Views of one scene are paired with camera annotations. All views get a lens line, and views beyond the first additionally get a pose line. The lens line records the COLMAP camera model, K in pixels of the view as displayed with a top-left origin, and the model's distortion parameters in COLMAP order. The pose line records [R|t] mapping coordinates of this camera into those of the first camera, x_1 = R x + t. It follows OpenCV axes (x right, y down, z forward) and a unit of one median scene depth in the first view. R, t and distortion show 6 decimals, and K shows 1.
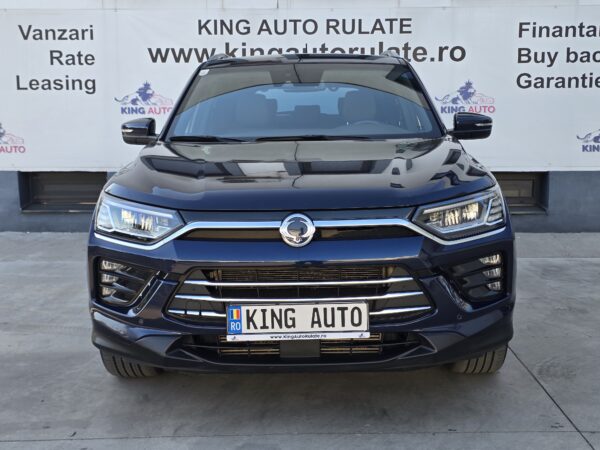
lens RADIAL K [[808.3, 0, 302.7], [0, 808.3, 227.9], [0, 0, 1]] dist [0.069064, 0.000000]
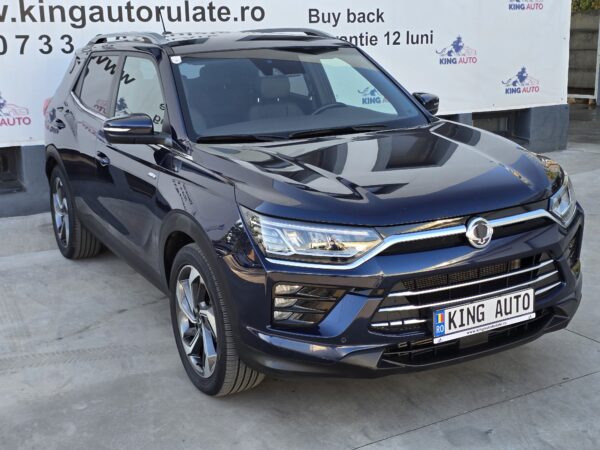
lens RADIAL K [[808.3, 0, 297.4], [0, 808.3, 226.5], [0, 0, 1]] dist [0.069064, 0.000000]
pose [[0.870212, -0.126015, 0.476290, -0.289756], [0.082885, 0.990403, 0.110601, -0.057427], [-0.485656, -0.056769, 0.872305, 0.064708]]
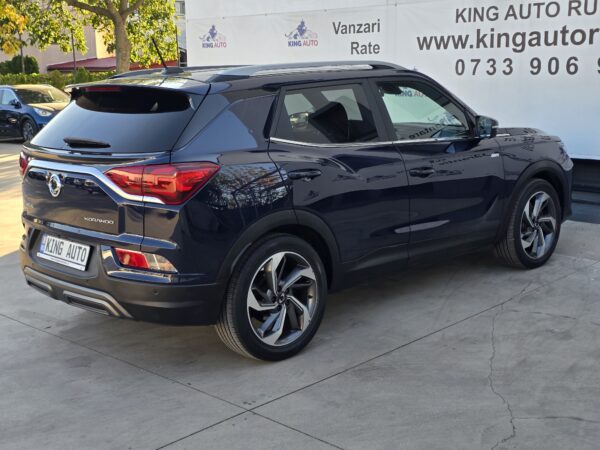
lens RADIAL K [[808.3, 0, 304.7], [0, 808.3, 221.0], [0, 0, 1]] dist [0.069064, 0.000000]
pose [[0.733546, 0.121582, -0.668677, 0.483760], [-0.078040, 0.992429, 0.094836, -0.064283], [0.675145, -0.017383, 0.737480, 0.063803]]
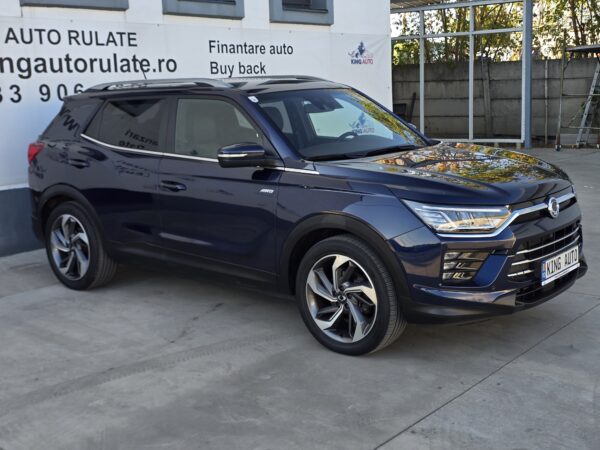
lens RADIAL K [[808.3, 0, 300.6], [0, 808.3, 224.5], [0, 0, 1]] dist [0.069064, 0.000000]
pose [[0.631166, -0.147246, 0.761543, -0.596954], [0.133732, 0.987771, 0.080151, -0.061378], [-0.764032, 0.051255, 0.643139, 0.140922]]
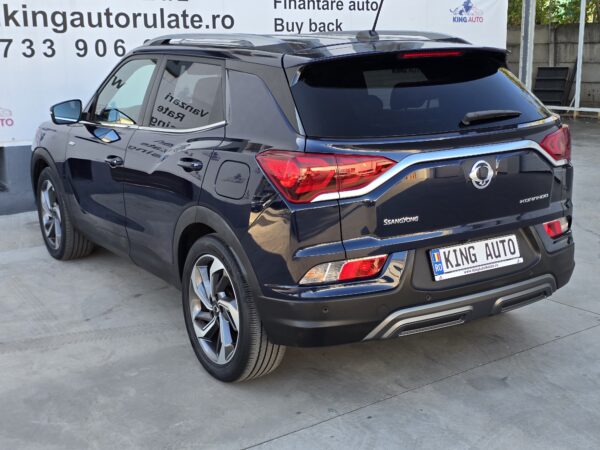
lens RADIAL K [[808.3, 0, 297.6], [0, 808.3, 220.6], [0, 0, 1]] dist [0.069064, 0.000000]
pose [[0.812807, -0.126502, 0.568632, -0.383390], [0.086836, 0.991541, 0.096462, -0.048206], [-0.576025, -0.029027, 0.816916, 0.055417]]
